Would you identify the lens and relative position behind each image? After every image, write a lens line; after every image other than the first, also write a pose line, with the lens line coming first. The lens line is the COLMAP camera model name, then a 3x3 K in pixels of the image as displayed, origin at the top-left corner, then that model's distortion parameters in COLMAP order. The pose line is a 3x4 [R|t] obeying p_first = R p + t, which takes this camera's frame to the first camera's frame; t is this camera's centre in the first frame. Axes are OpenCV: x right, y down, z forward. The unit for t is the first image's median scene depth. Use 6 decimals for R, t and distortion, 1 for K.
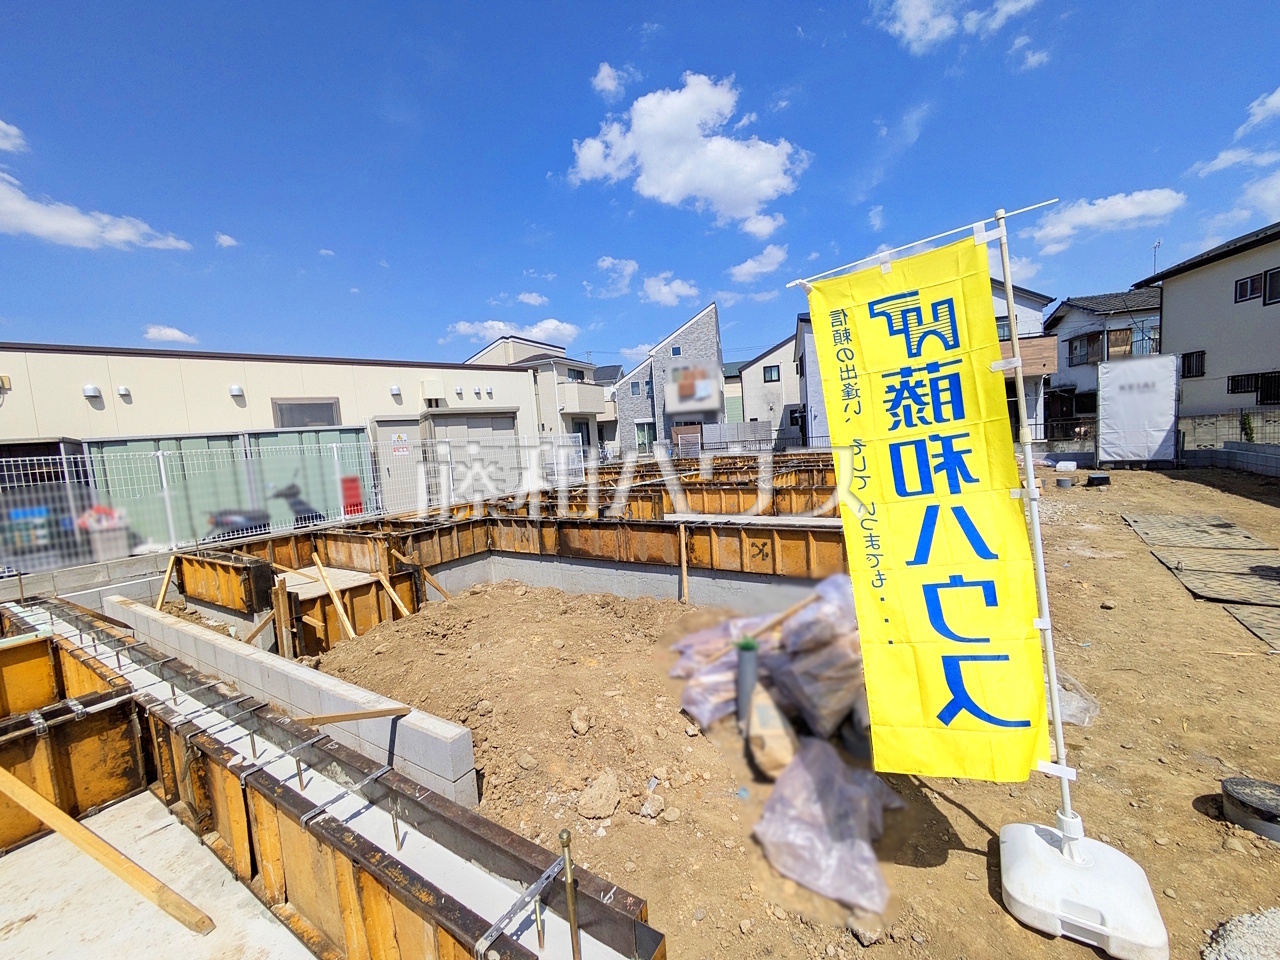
lens RADIAL K [[507.2, 0, 644.3], [0, 507.2, 484.1], [0, 0, 1]] dist [-0.002586, 0.002926]
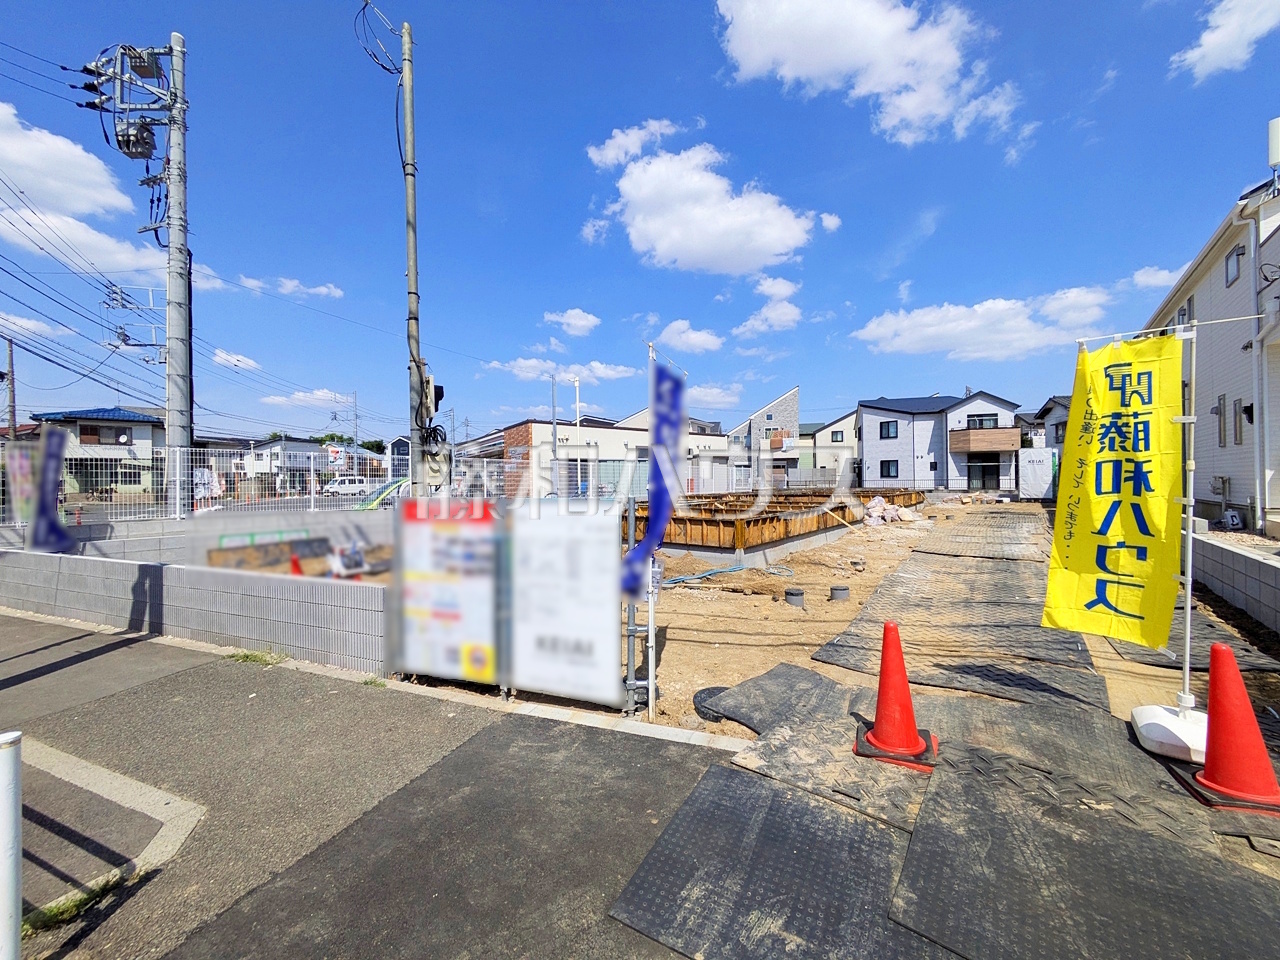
lens RADIAL K [[507.2, 0, 642.6], [0, 507.2, 479.4], [0, 0, 1]] dist [-0.002586, 0.002926]
pose [[0.994313, 0.061586, -0.086882, -0.164705], [-0.068998, 0.993983, -0.085067, 0.064204], [0.081121, 0.090578, 0.992580, -0.459072]]
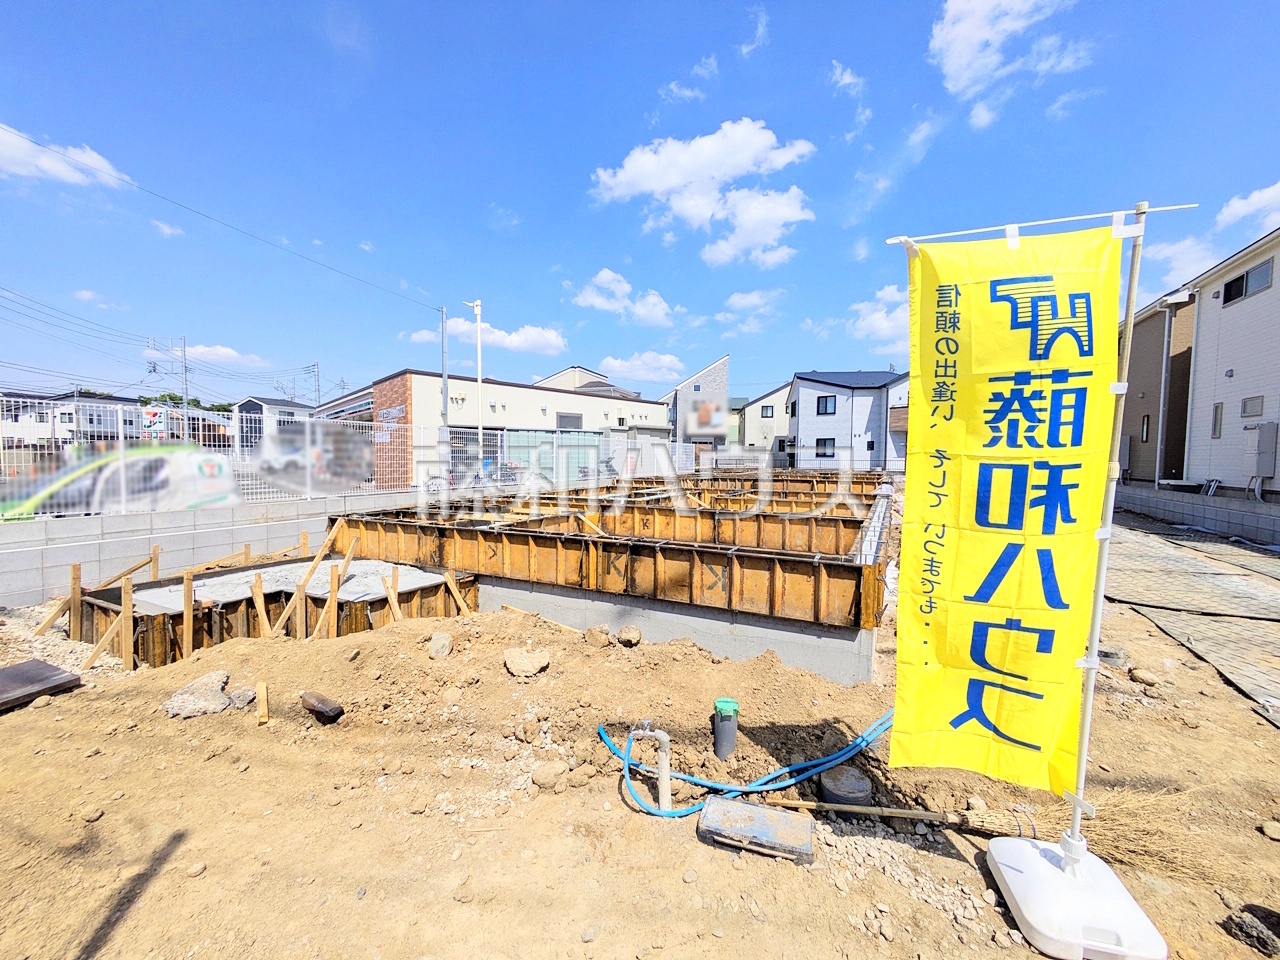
lens RADIAL K [[507.2, 0, 642.9], [0, 507.2, 488.4], [0, 0, 1]] dist [-0.002586, 0.002926]
pose [[0.991971, 0.069386, 0.105732, -0.202758], [-0.066465, 0.997310, -0.030910, 0.048614], [-0.107592, 0.023635, 0.993914, -0.290914]]
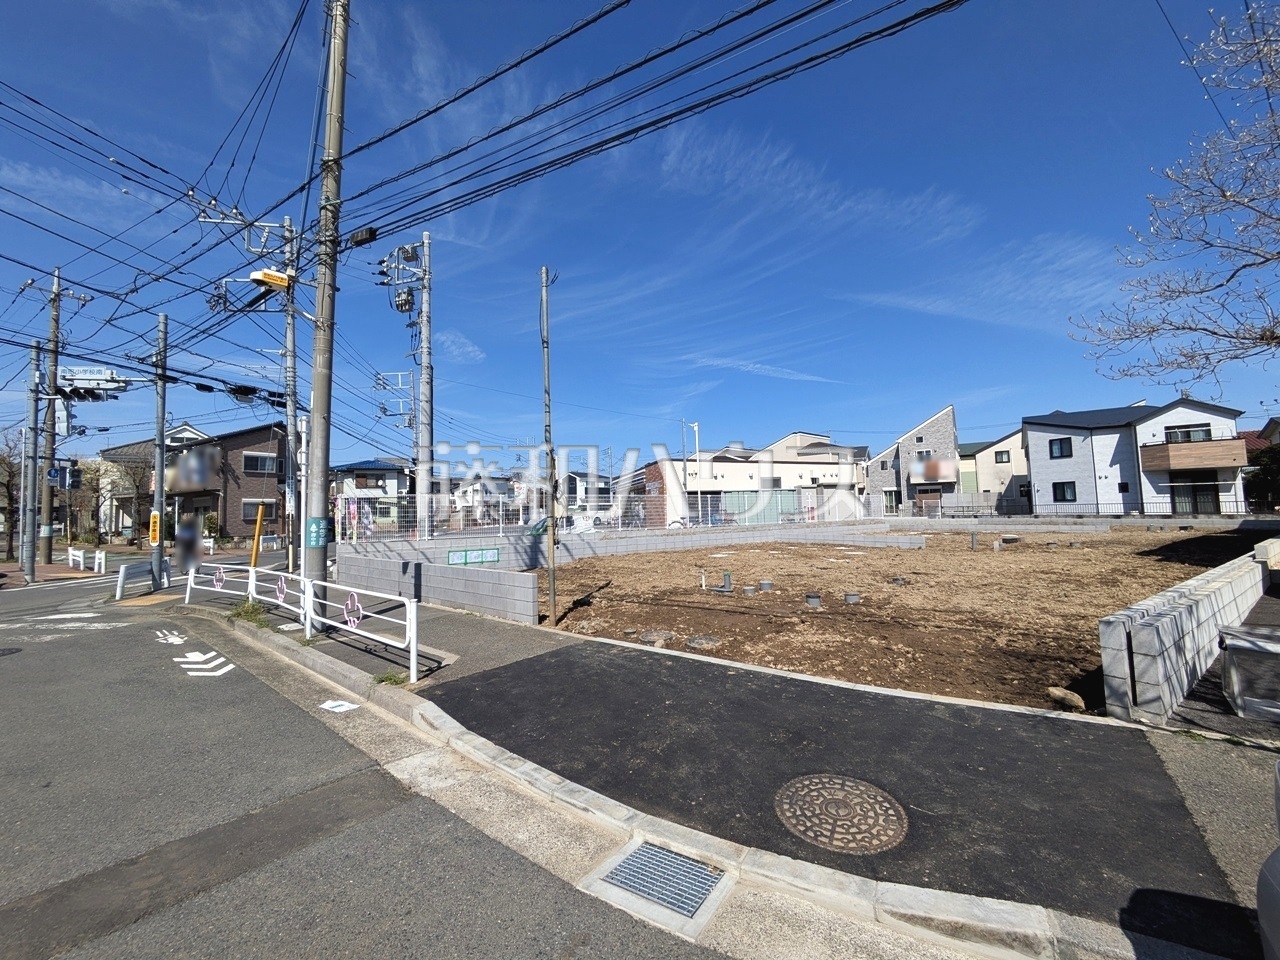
lens RADIAL K [[507.2, 0, 642.0], [0, 507.2, 480.2], [0, 0, 1]] dist [-0.002586, 0.002926]
pose [[0.921993, 0.026962, -0.386266, -0.099146], [-0.077241, 0.990330, -0.115242, 0.065077], [0.379424, 0.136088, 0.915160, -0.541289]]
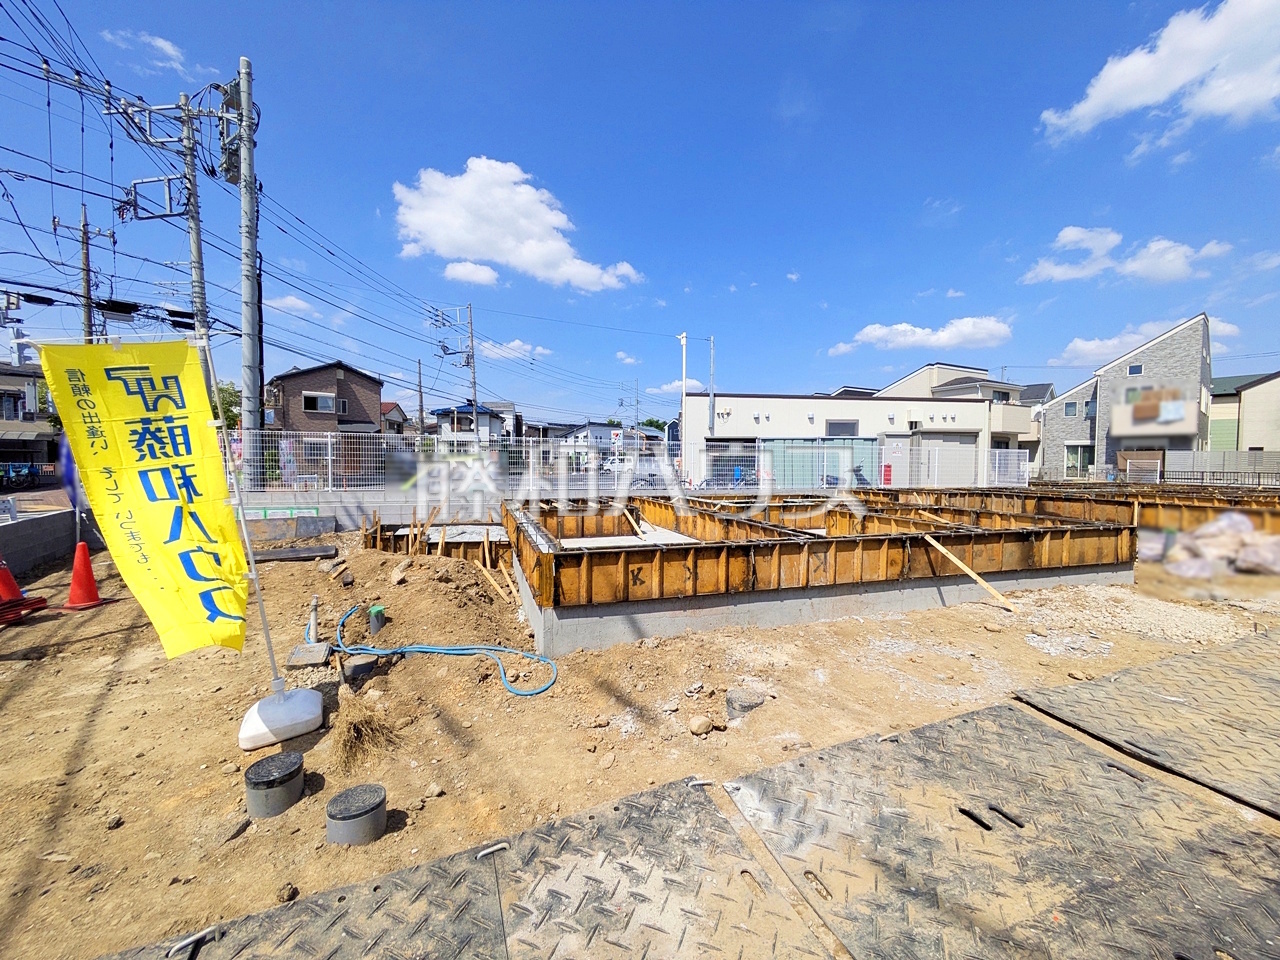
lens RADIAL K [[507.2, 0, 641.6], [0, 507.2, 480.0], [0, 0, 1]] dist [-0.002586, 0.002926]
pose [[0.769771, 0.102011, -0.630116, -0.027174], [-0.121231, 0.992544, 0.012585, 0.034348], [0.626702, 0.066703, 0.776399, -0.271501]]
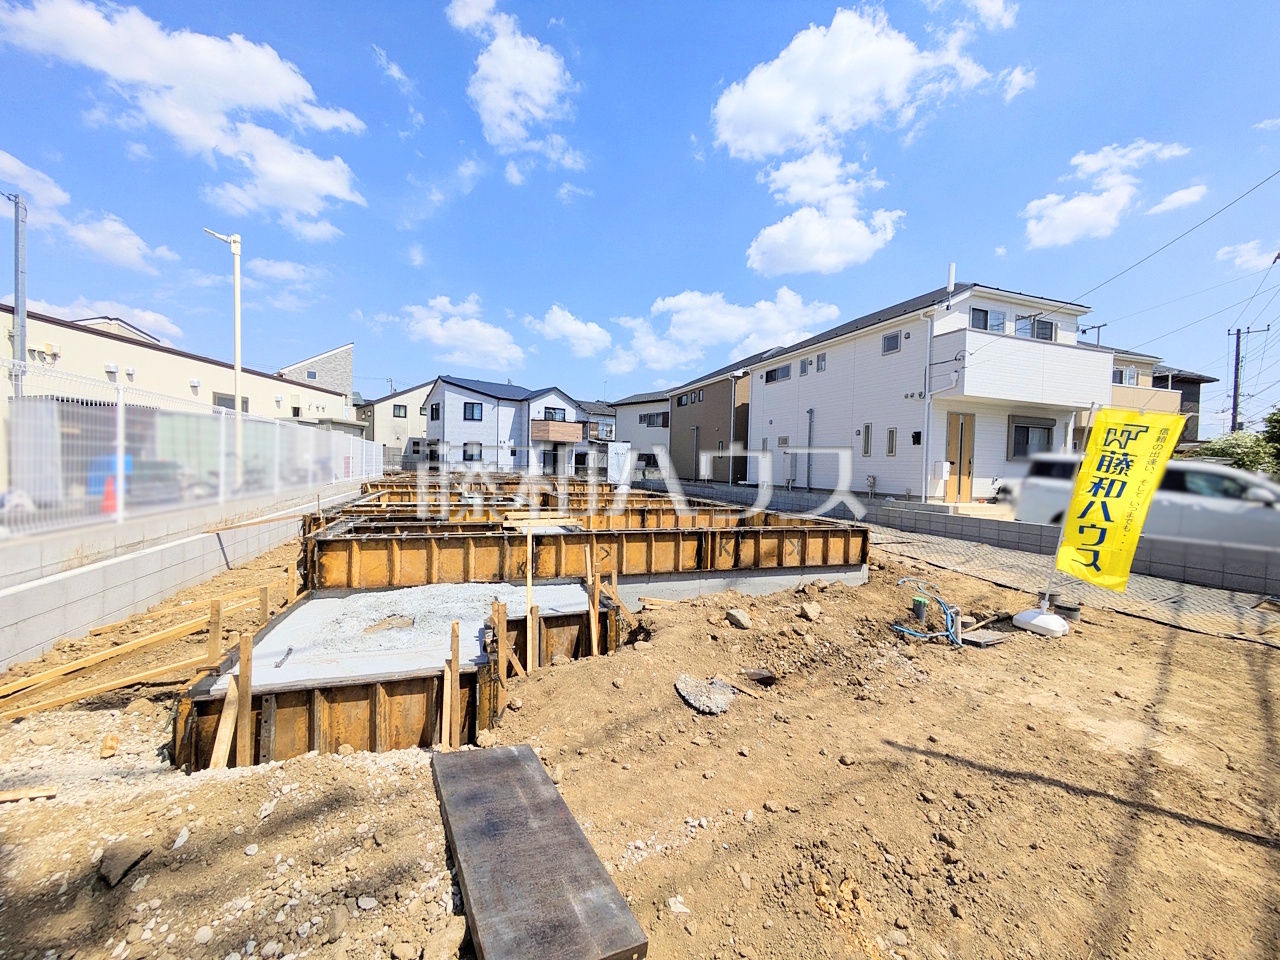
lens RADIAL K [[507.2, 0, 643.7], [0, 507.2, 478.6], [0, 0, 1]] dist [-0.002586, 0.002926]
pose [[0.605503, 0.070804, 0.792687, -0.368728], [-0.002452, 0.996196, -0.087108, 0.057645], [-0.795840, 0.050800, 0.603373, -0.232960]]
